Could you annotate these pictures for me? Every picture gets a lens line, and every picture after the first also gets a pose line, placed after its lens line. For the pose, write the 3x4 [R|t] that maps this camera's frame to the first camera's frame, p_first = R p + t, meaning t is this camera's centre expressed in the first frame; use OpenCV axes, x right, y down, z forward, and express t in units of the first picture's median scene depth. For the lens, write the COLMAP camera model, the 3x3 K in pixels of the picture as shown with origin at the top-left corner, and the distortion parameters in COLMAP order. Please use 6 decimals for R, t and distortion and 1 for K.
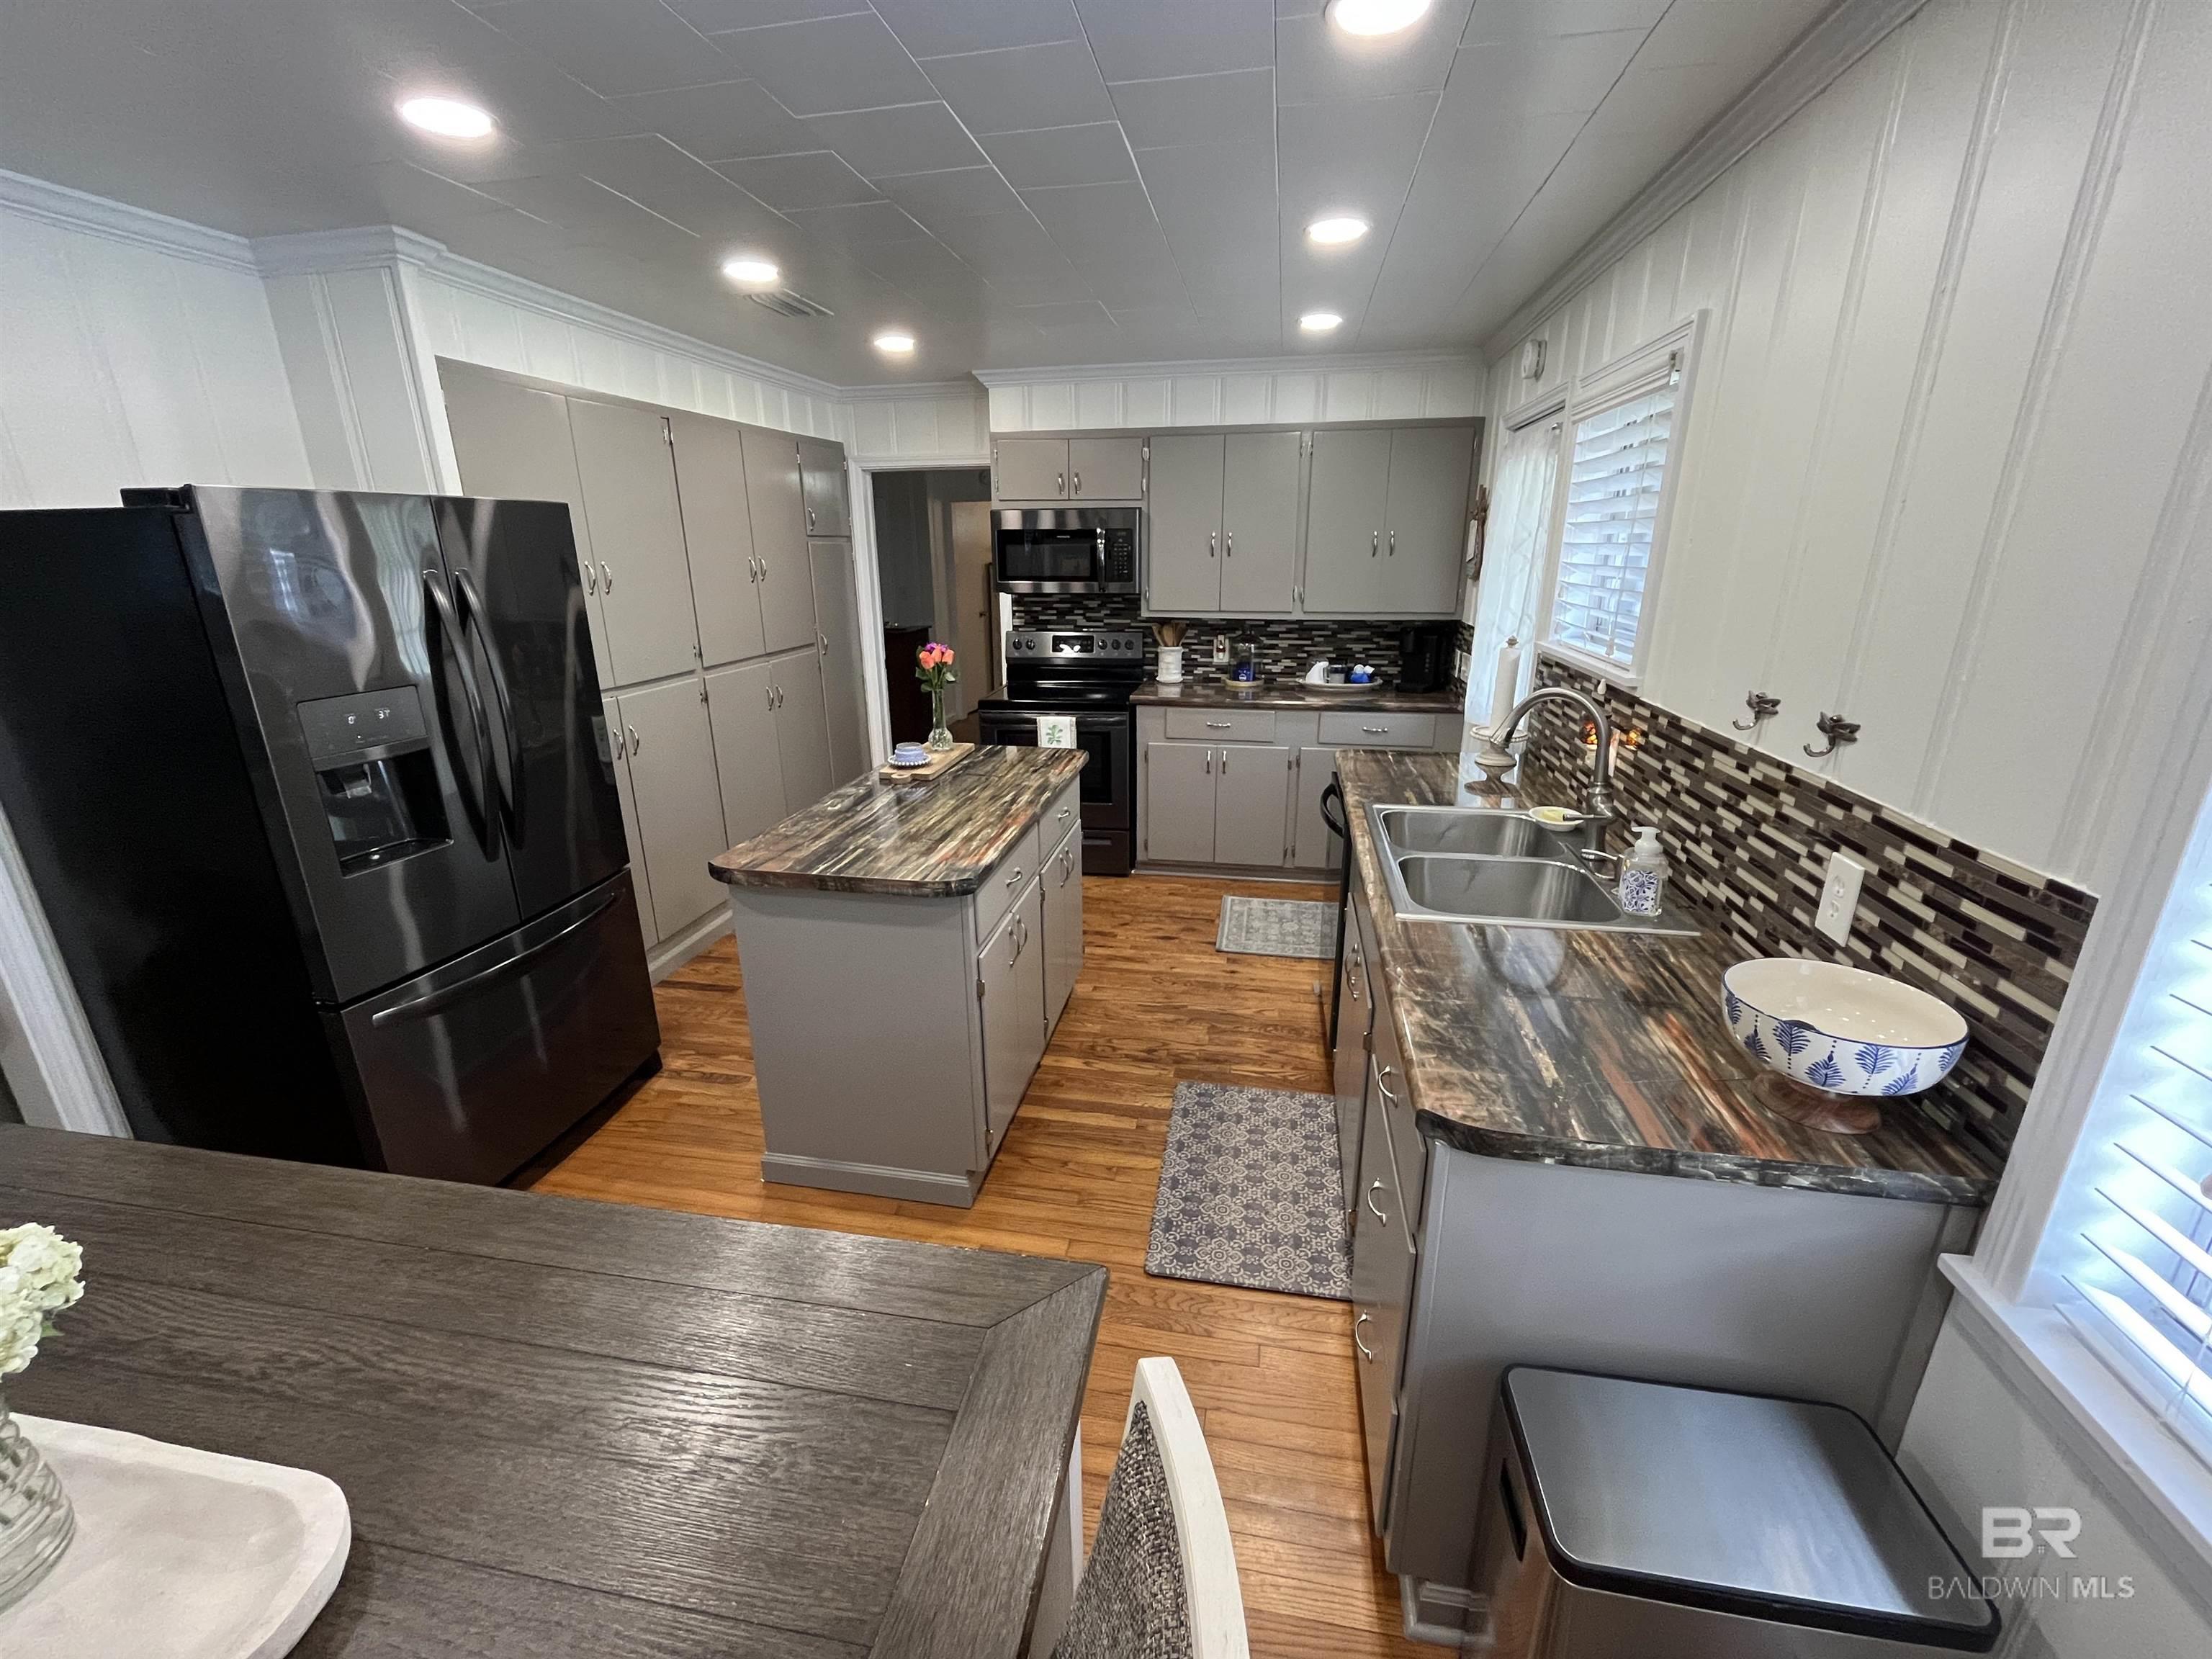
lens RADIAL K [[908.5, 0, 1105.1], [0, 908.5, 834.9], [0, 0, 1]] dist [-0.001070, 0.001337]
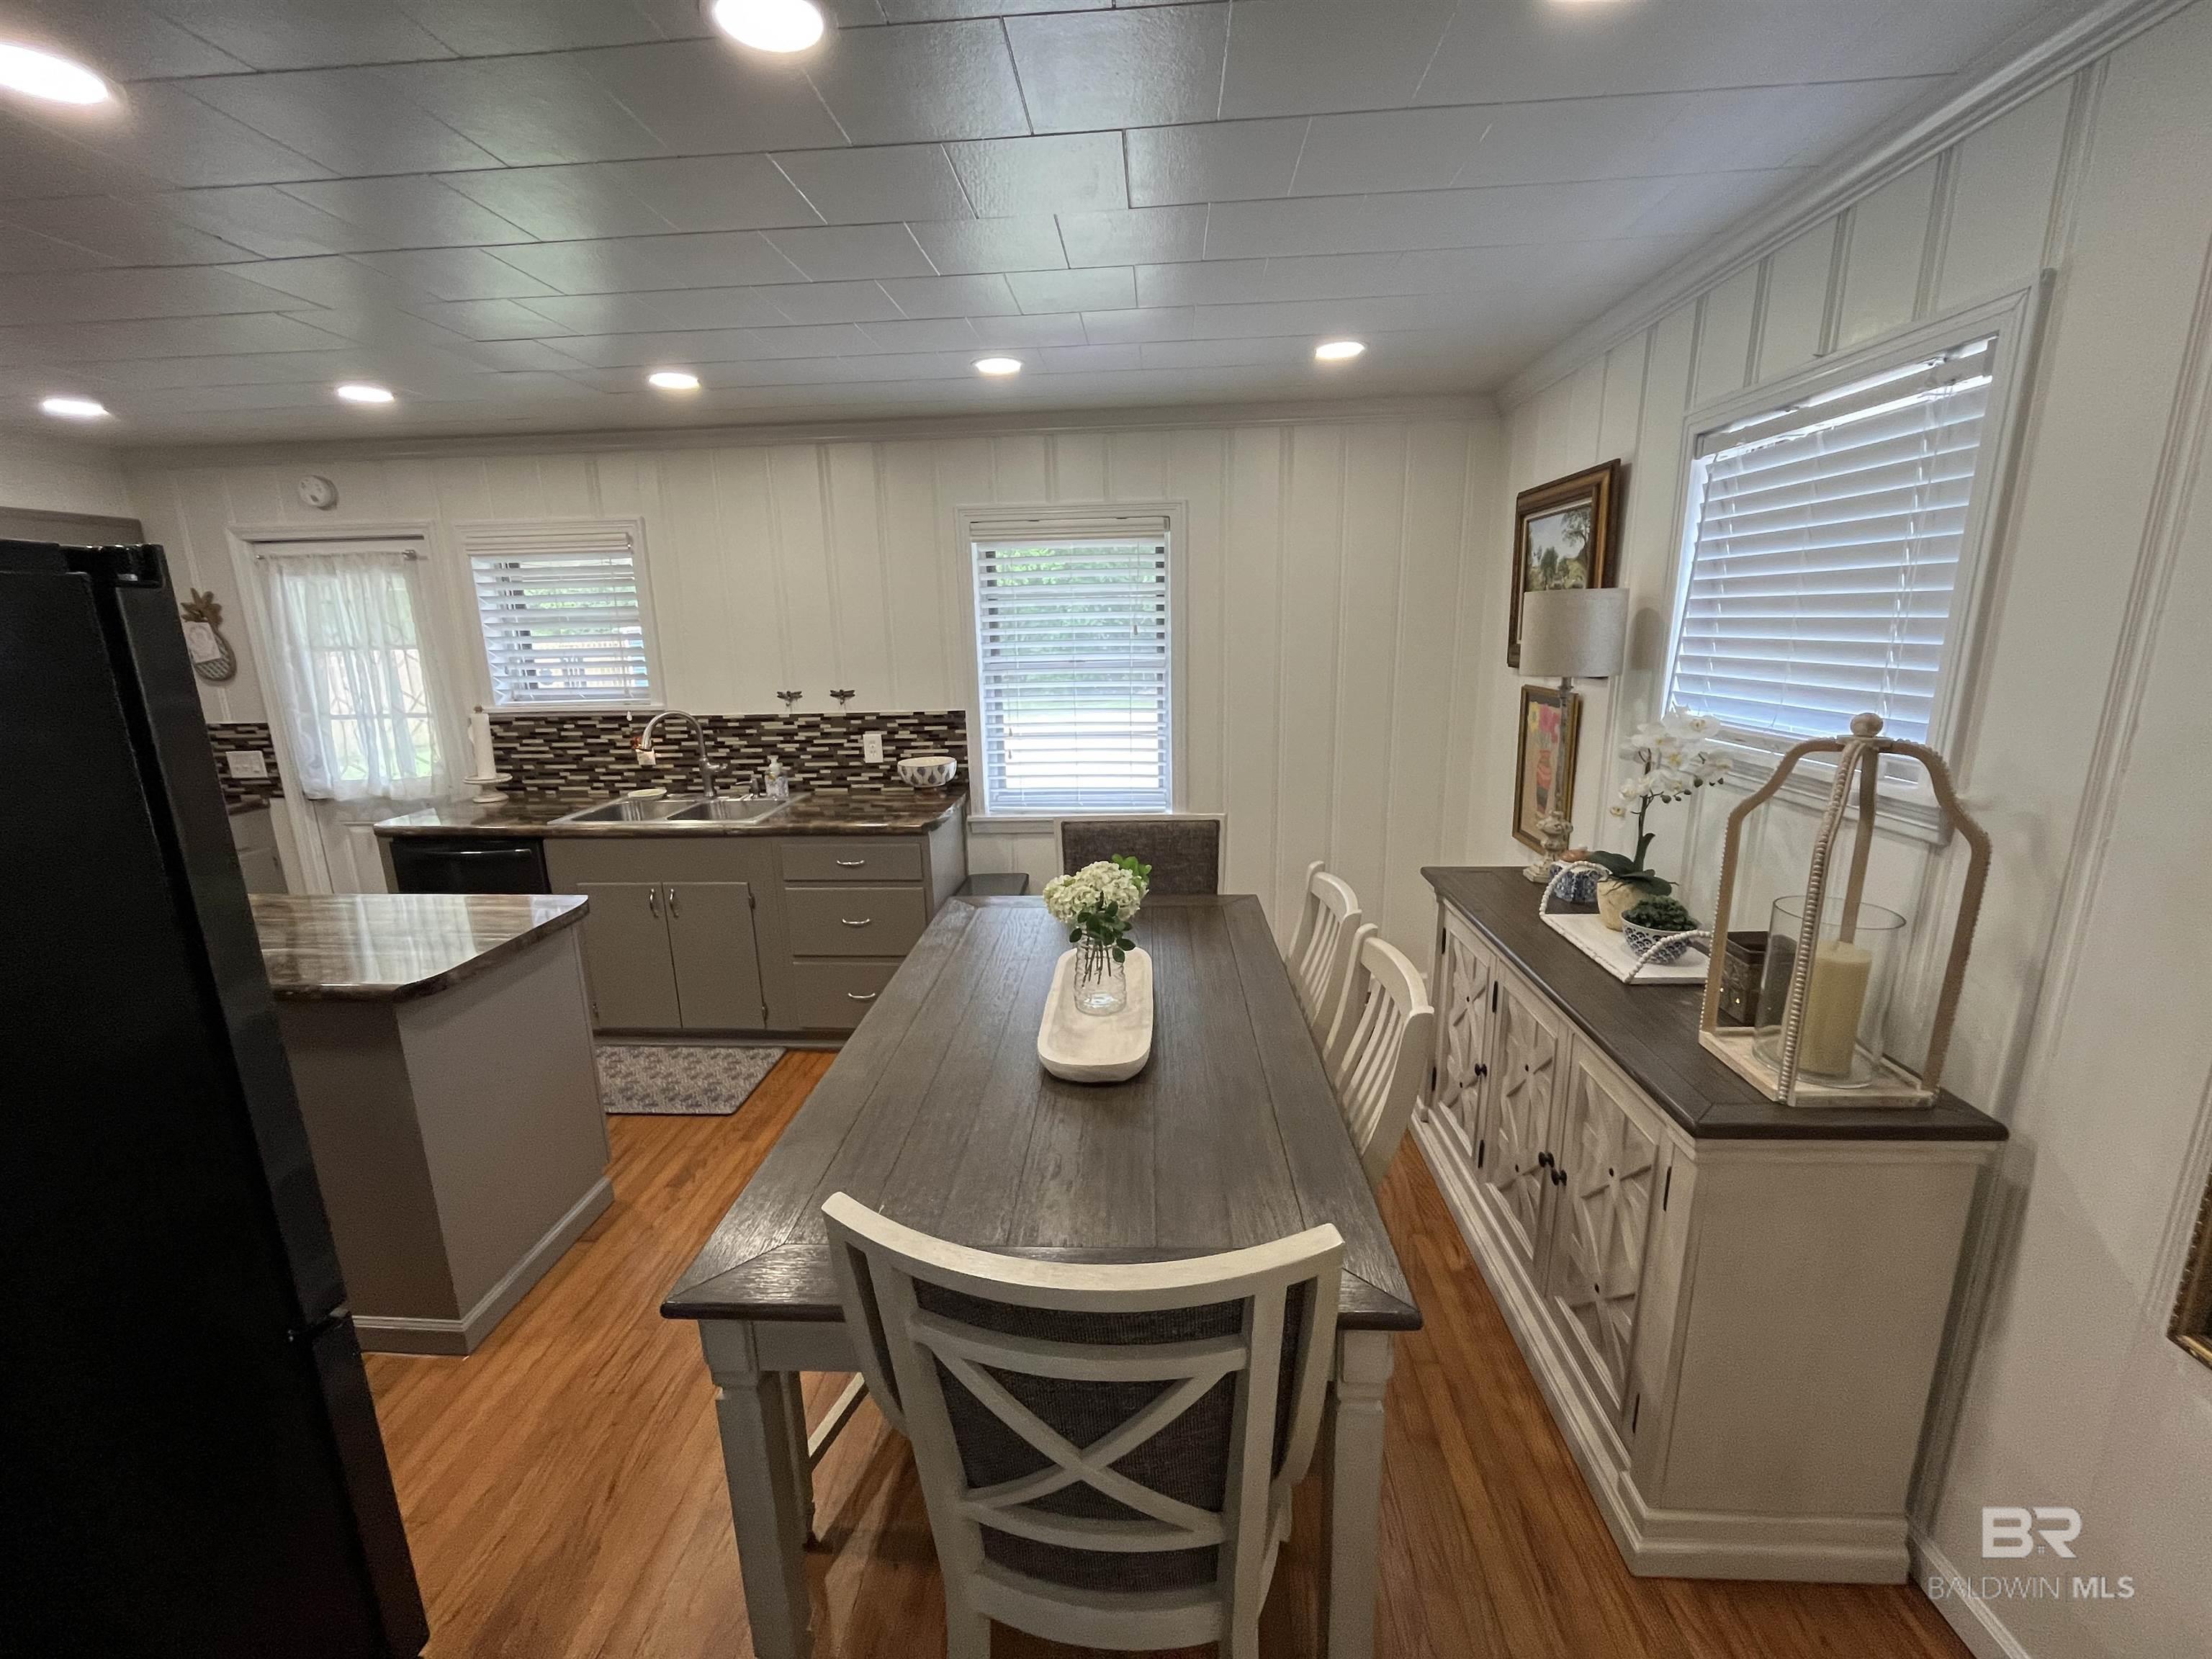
lens RADIAL K [[908.5, 0, 1101.4], [0, 908.5, 829.2], [0, 0, 1]] dist [-0.001070, 0.001337]
pose [[-0.118124, -0.214331, 0.969592, -2.076588], [0.326278, 0.913836, 0.241756, -0.153355], [-0.937864, 0.344914, -0.038015, 0.512602]]
